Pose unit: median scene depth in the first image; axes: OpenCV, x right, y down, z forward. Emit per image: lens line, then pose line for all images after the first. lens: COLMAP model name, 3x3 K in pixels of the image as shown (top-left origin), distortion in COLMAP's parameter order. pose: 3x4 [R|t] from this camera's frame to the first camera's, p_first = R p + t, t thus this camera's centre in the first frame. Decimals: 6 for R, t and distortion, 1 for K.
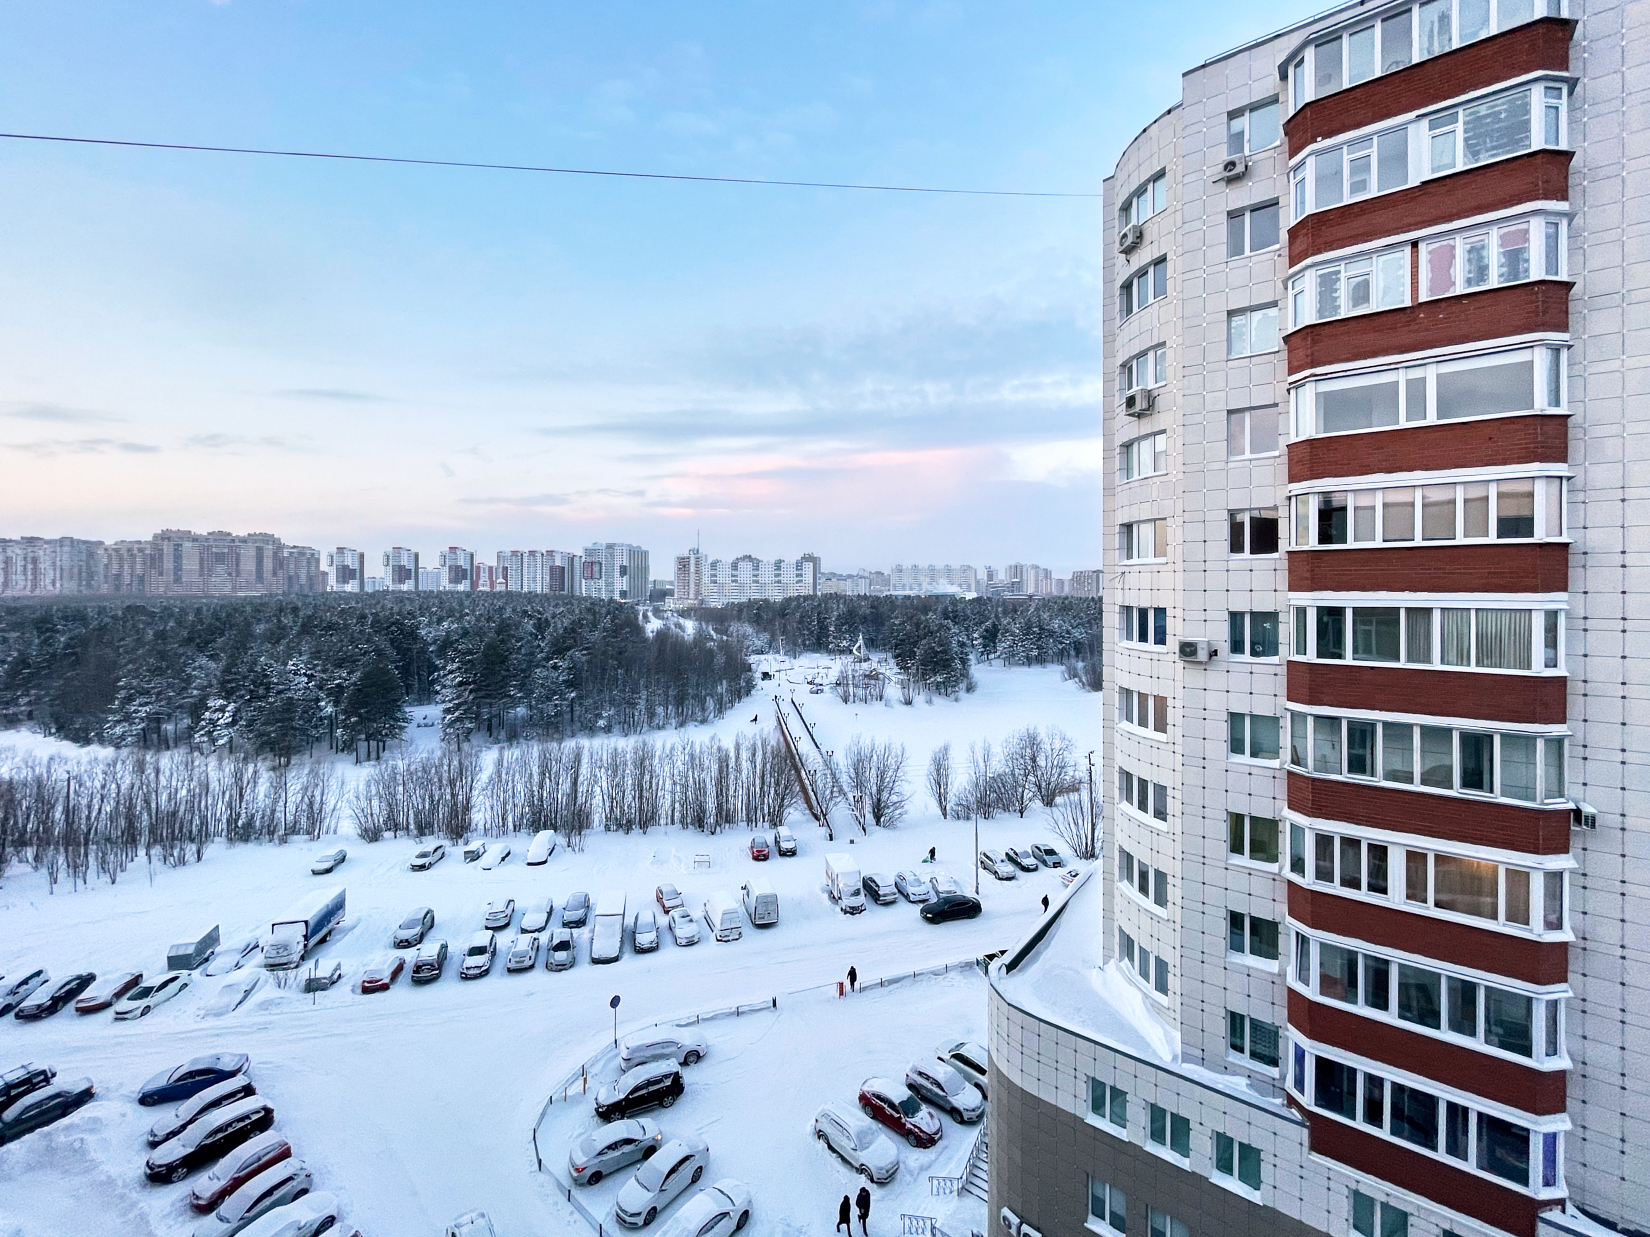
lens RADIAL K [[683.3, 0, 820.6], [0, 683.3, 582.4], [0, 0, 1]] dist [-0.001432, -0.000501]
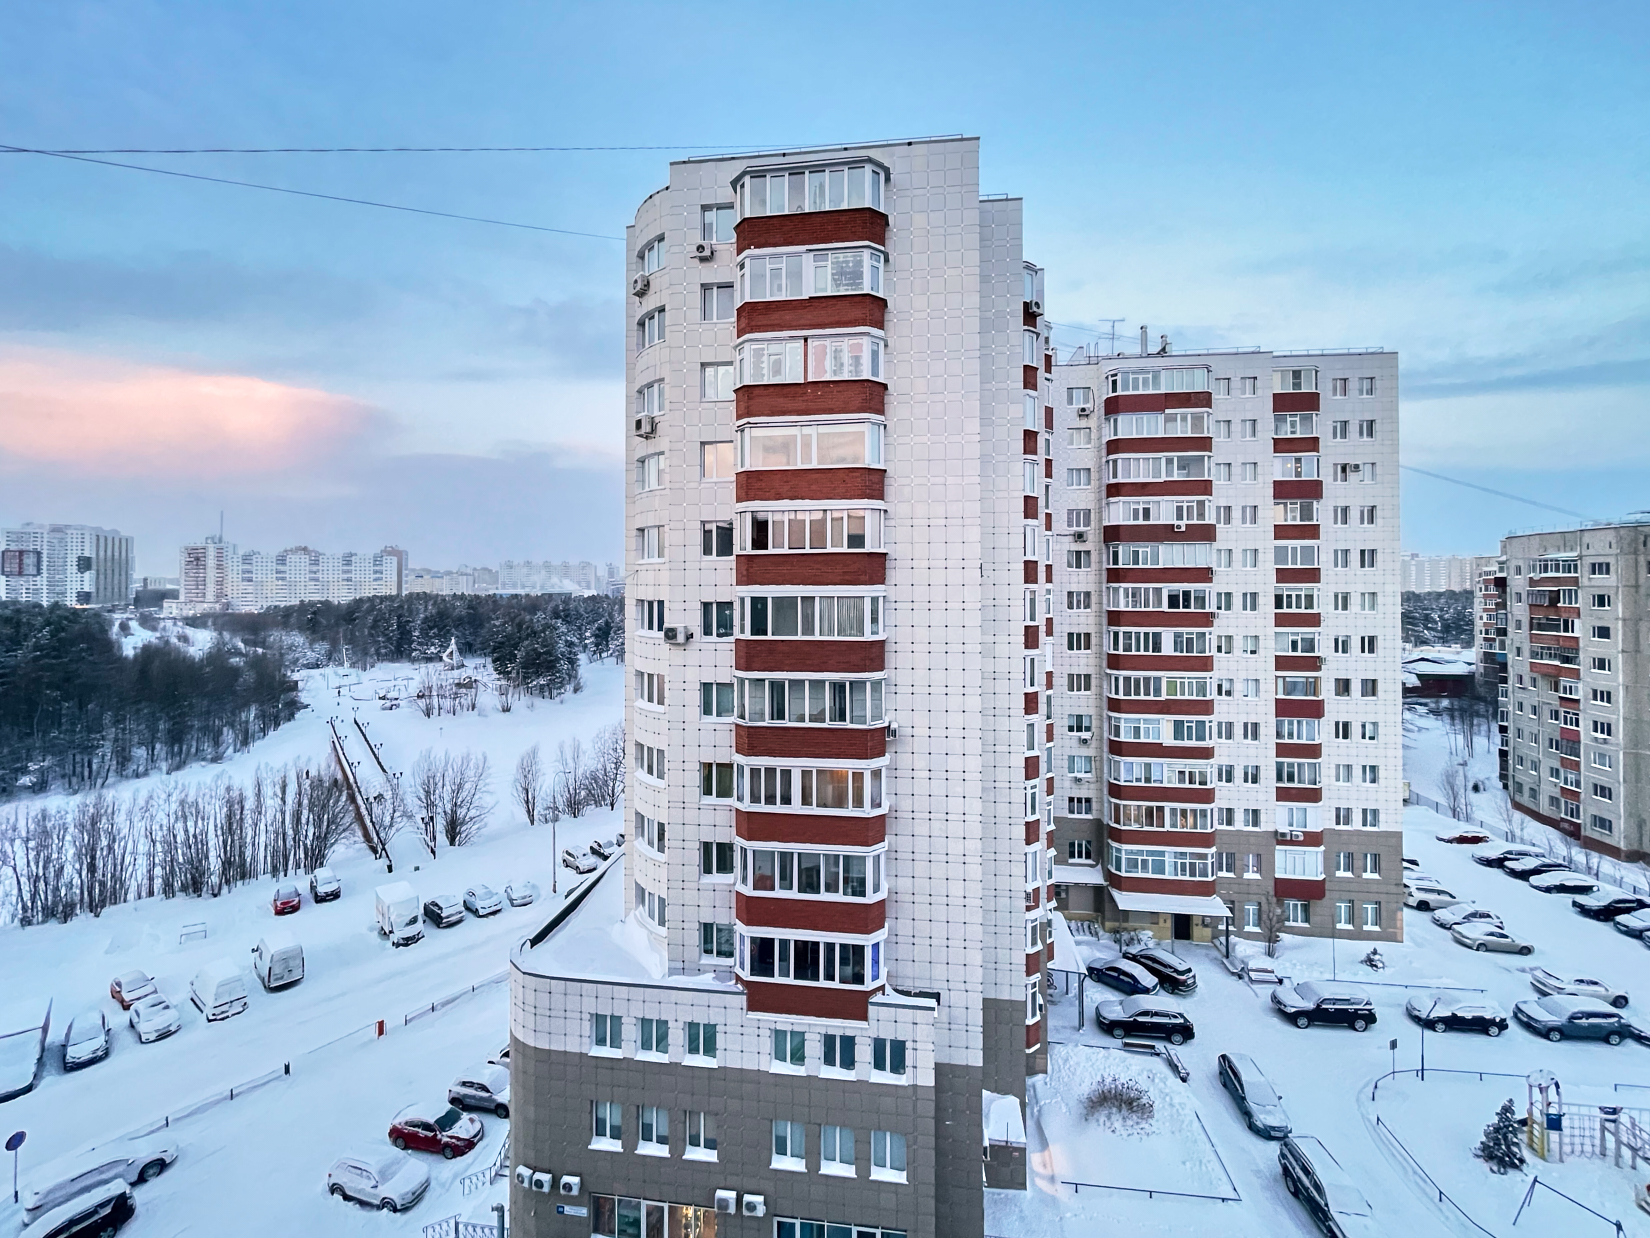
lens RADIAL K [[697.0, 0, 828.4], [0, 697.0, 572.3], [0, 0, 1]] dist [-0.000617, -0.000734]
pose [[0.861852, 0.003517, 0.507148, 0.149234], [0.001878, 0.999947, -0.010127, 0.001363], [-0.507156, 0.009680, 0.861800, -0.216675]]
